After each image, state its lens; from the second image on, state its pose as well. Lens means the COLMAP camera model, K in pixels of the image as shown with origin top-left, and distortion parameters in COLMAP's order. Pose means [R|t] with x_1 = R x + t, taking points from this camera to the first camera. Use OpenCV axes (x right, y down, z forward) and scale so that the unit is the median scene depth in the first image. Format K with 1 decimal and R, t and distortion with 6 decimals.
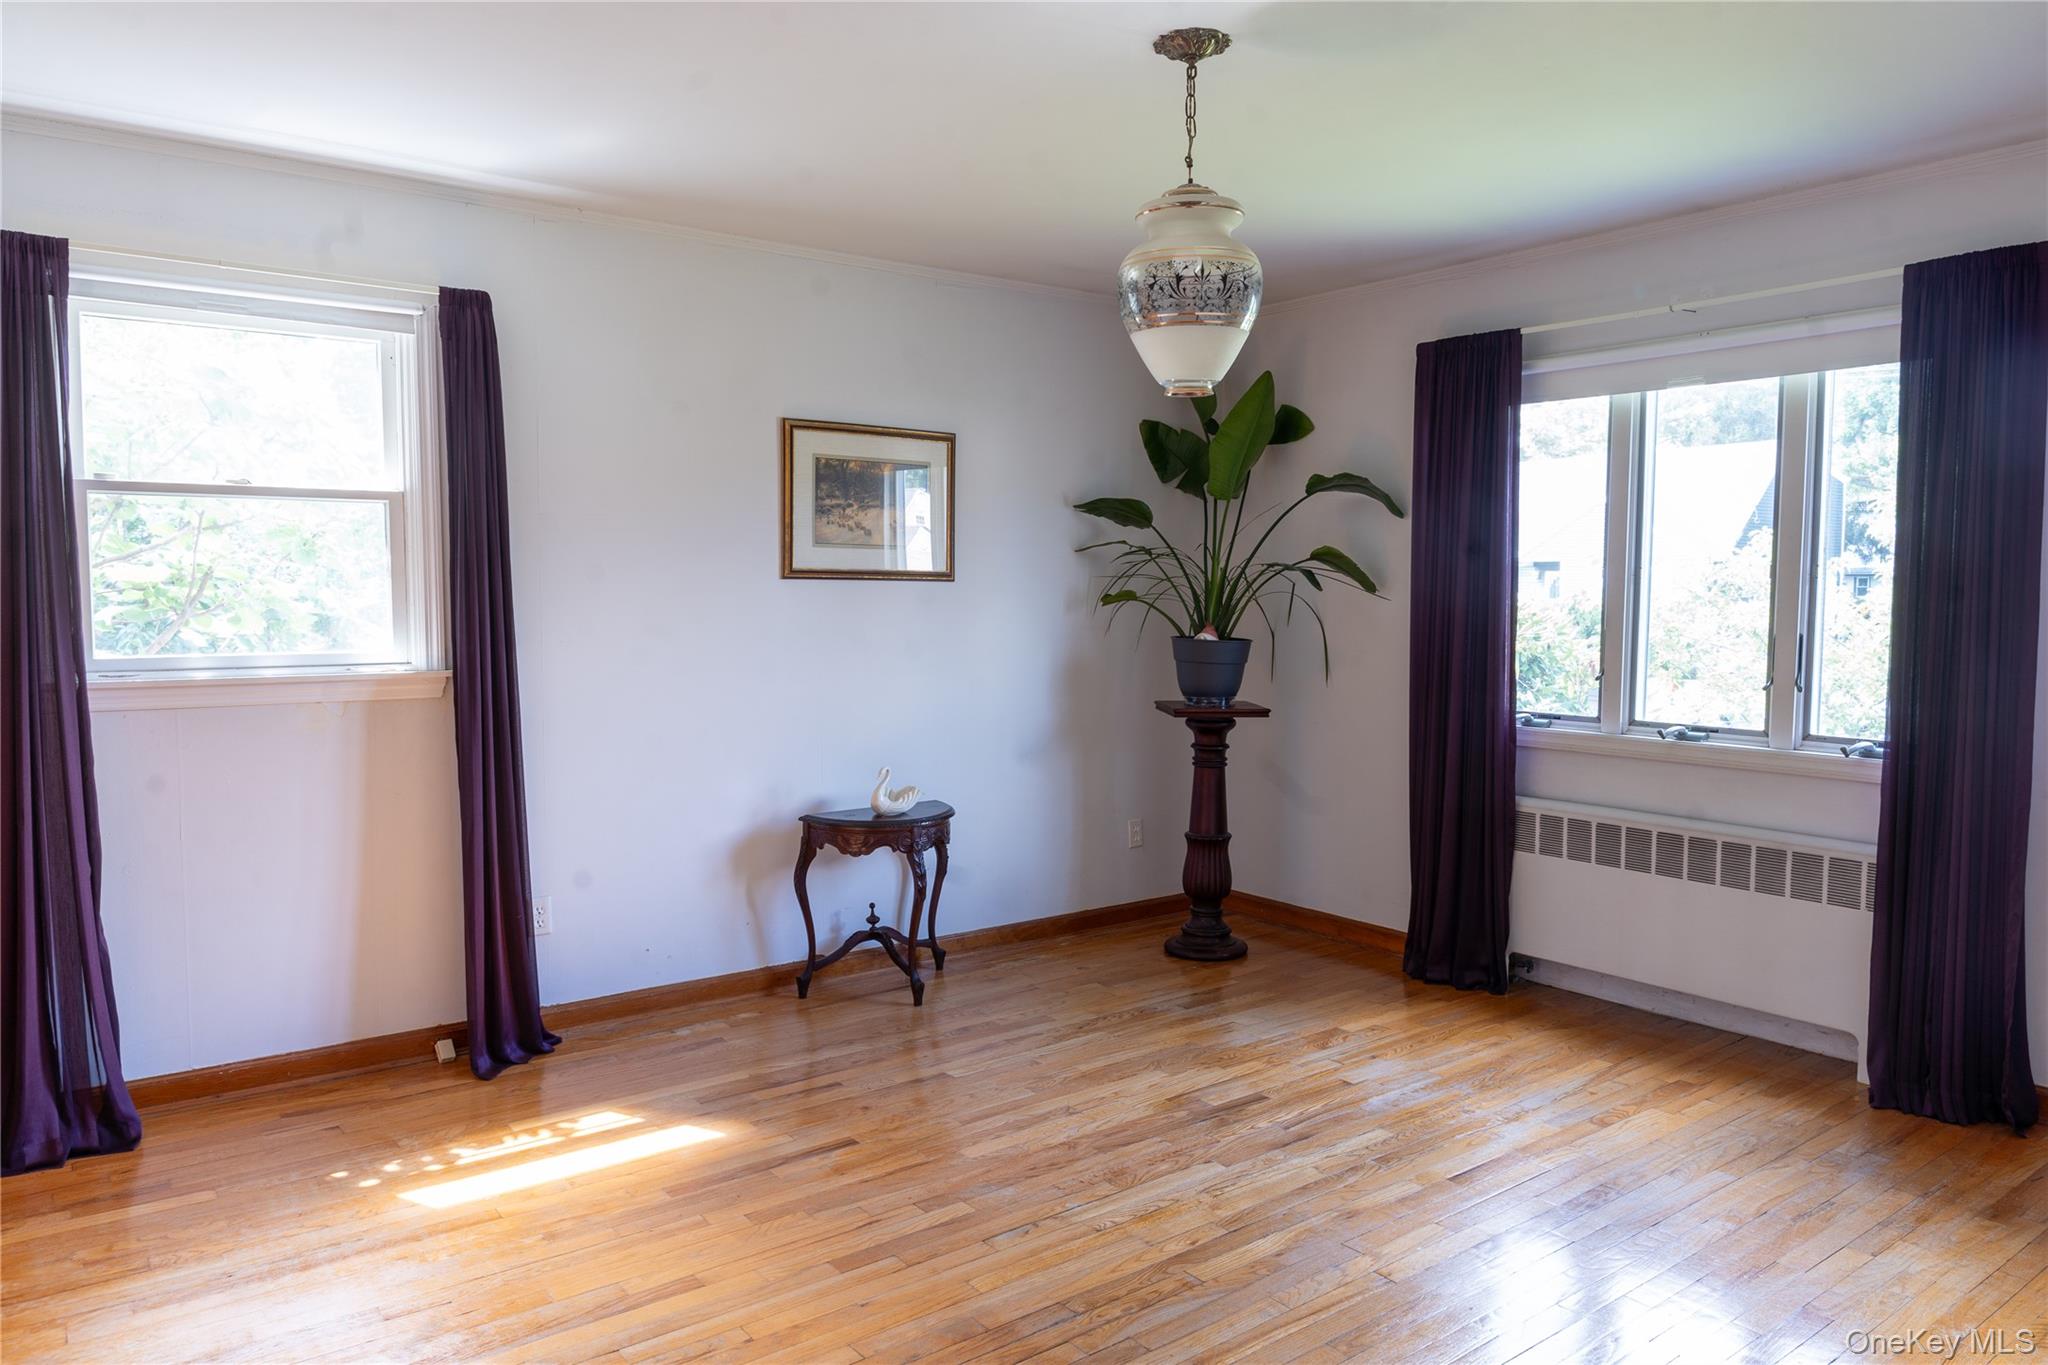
lens RADIAL K [[1408.5, 0, 1023.6], [0, 1408.5, 692.8], [0, 0, 1]] dist [-0.002291, -0.019163]
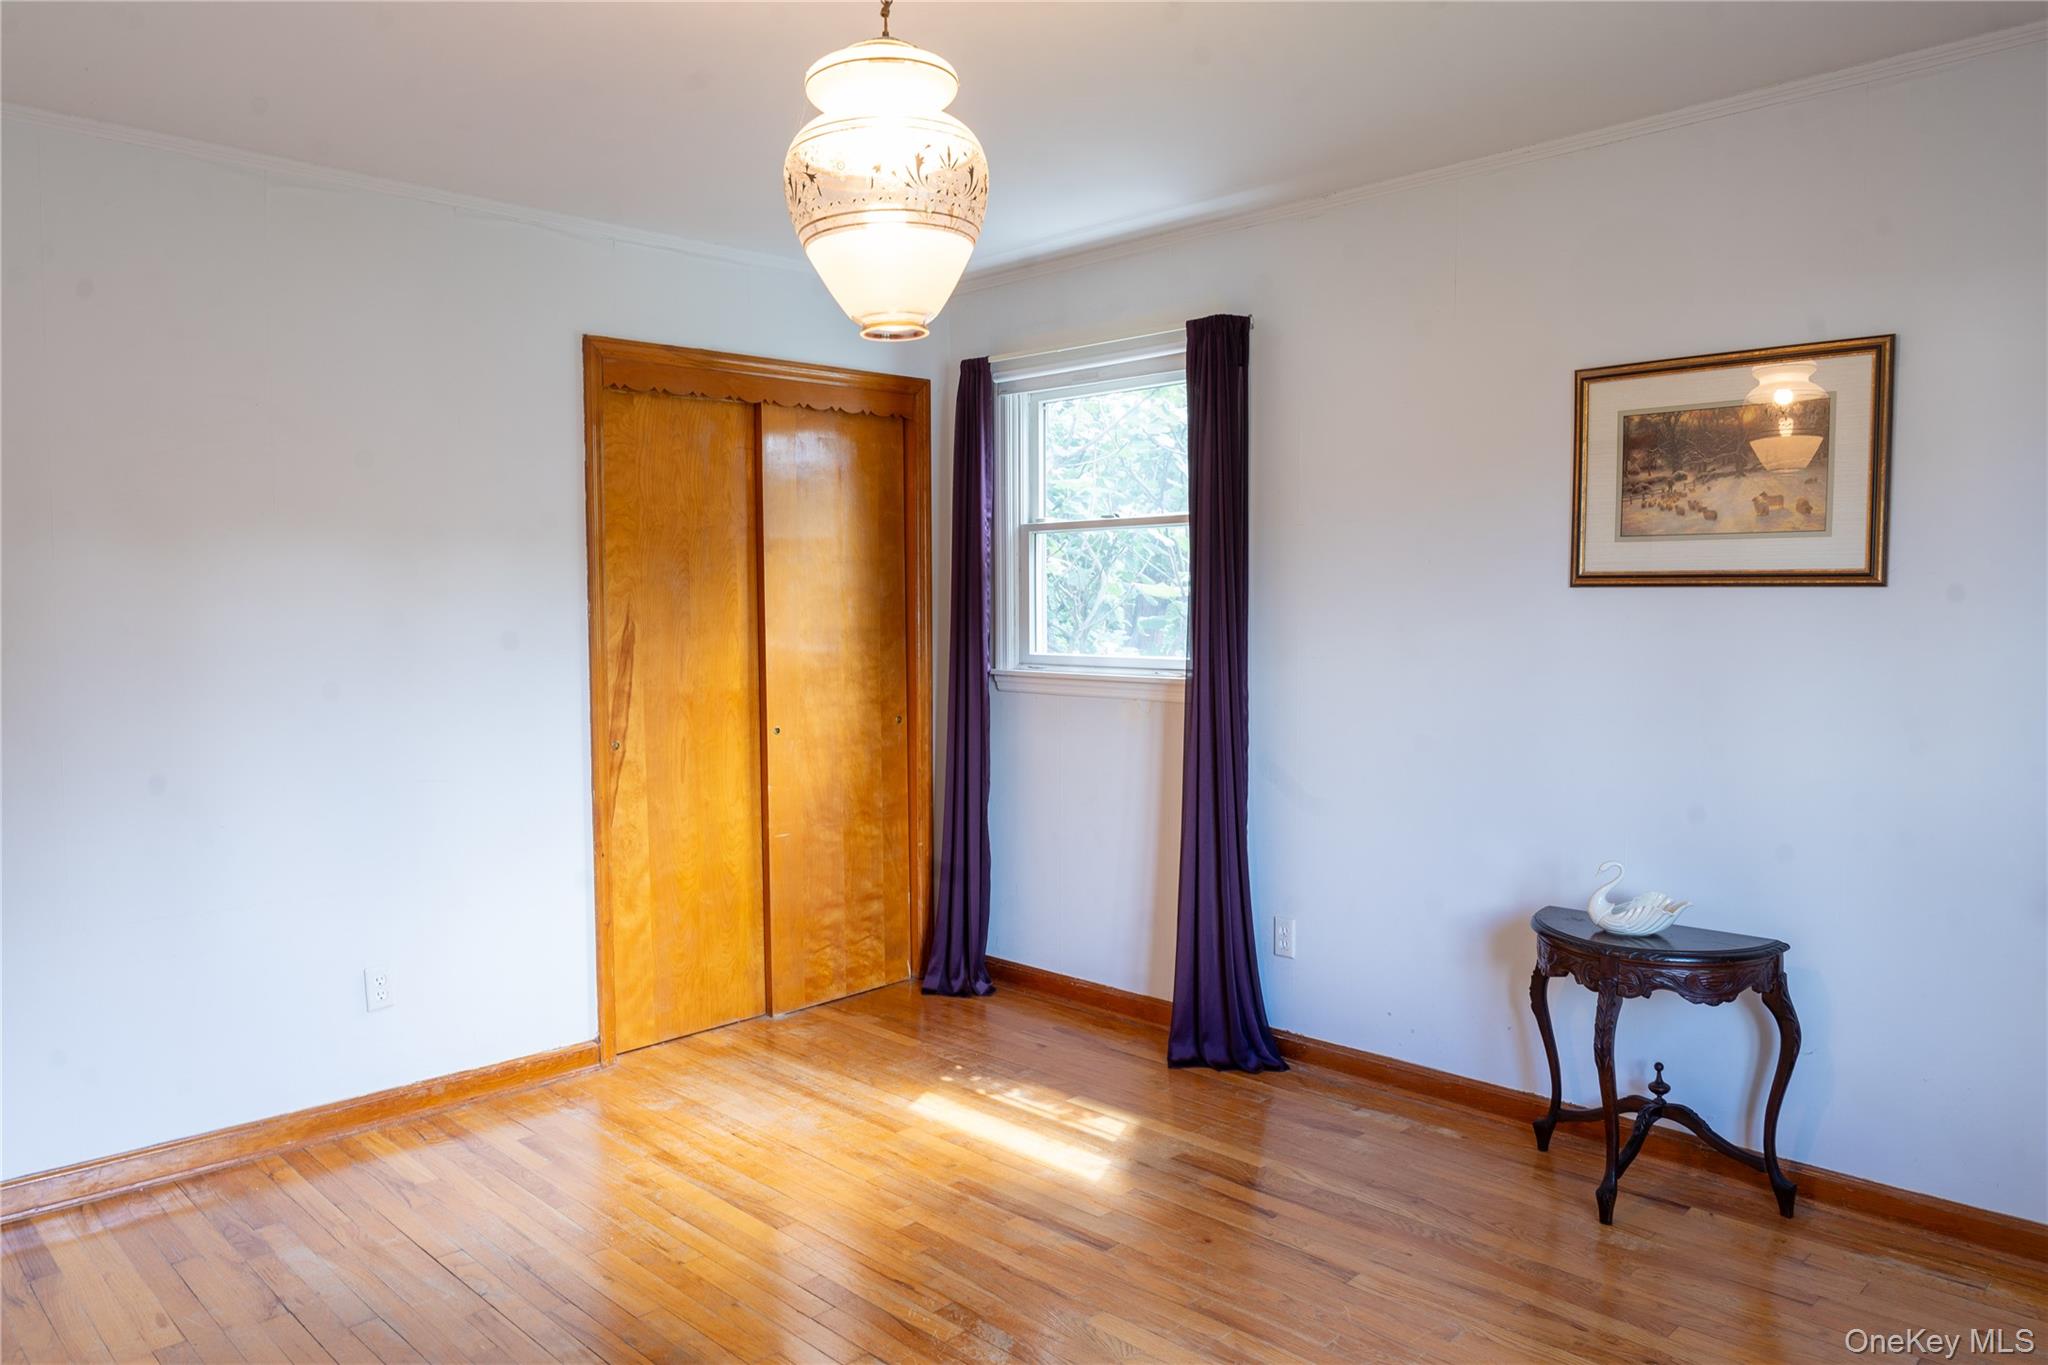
lens RADIAL K [[1408.5, 0, 1023.6], [0, 1408.5, 692.8], [0, 0, 1]] dist [-0.002291, -0.019163]
pose [[0.122871, 0.065863, -0.990235, 0.560932], [-0.065860, 0.996137, 0.058084, -0.052063], [0.990235, 0.058080, 0.126734, 0.656071]]
